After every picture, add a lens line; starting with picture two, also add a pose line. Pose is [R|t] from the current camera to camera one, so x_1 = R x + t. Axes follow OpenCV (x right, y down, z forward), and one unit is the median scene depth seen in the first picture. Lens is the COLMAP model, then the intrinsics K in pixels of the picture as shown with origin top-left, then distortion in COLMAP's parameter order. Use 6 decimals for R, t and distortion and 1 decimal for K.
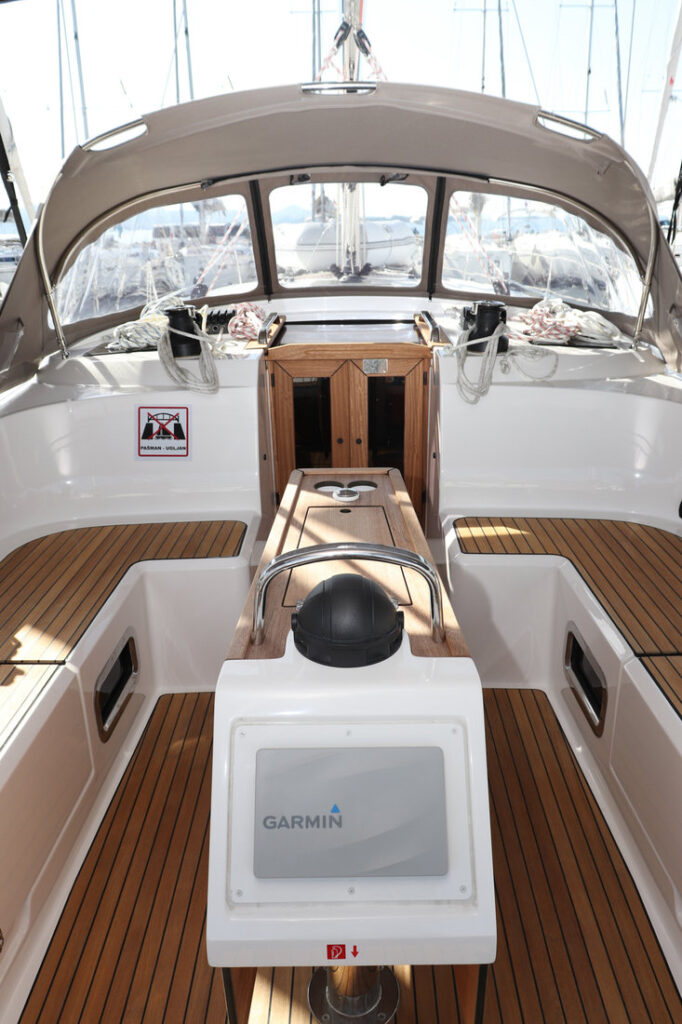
lens RADIAL K [[823.2, 0, 356.1], [0, 823.2, 518.2], [0, 0, 1]] dist [-0.008650, -0.000724]
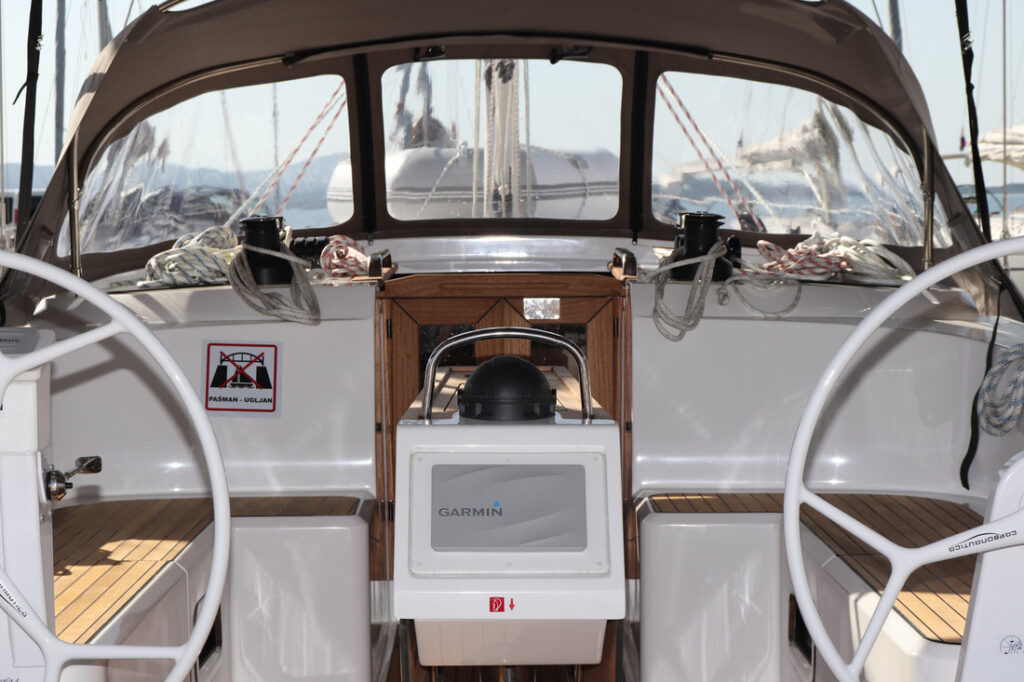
lens RADIAL K [[2538.7, 0, 512.0], [0, 2538.7, 341.0], [0, 0, 1]] dist [0.064141, -0.111682]
pose [[0.999984, 0.005555, 0.000872, -0.002686], [-0.005069, 0.957575, -0.288138, 0.478509], [-0.002435, 0.288129, 0.957588, -1.072174]]
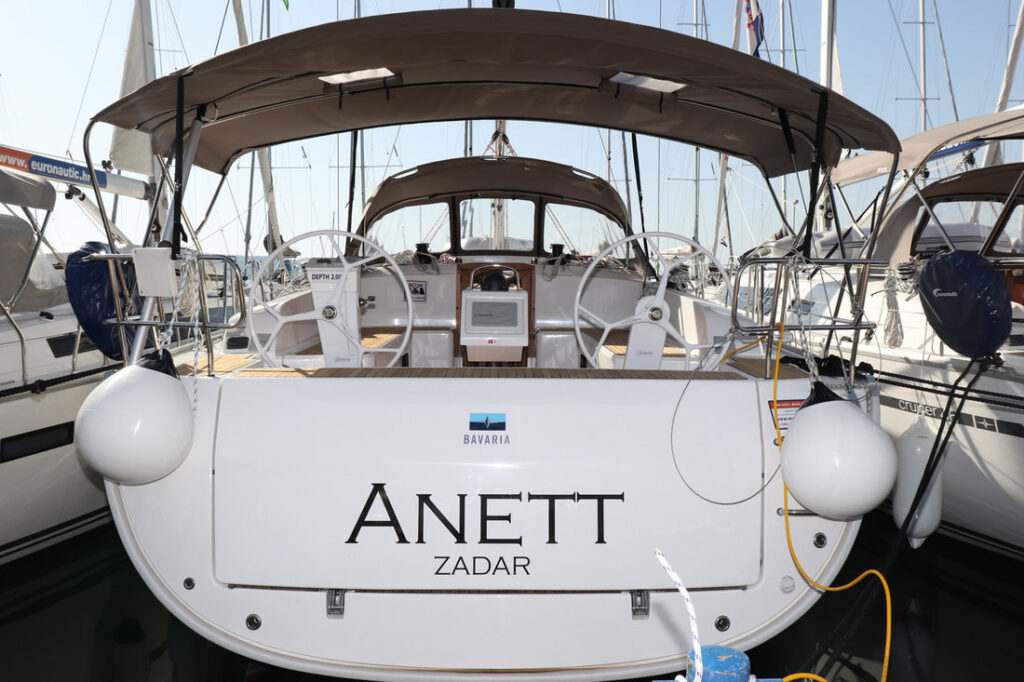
lens RADIAL K [[863.7, 0, 512.0], [0, 863.7, 341.0], [0, 0, 1]] dist [0.003436, 0.005454]
pose [[0.999750, 0.020096, 0.009832, 0.016174], [-0.016707, 0.962896, -0.269356, 0.657239], [-0.014881, 0.269125, 0.962990, -1.262670]]
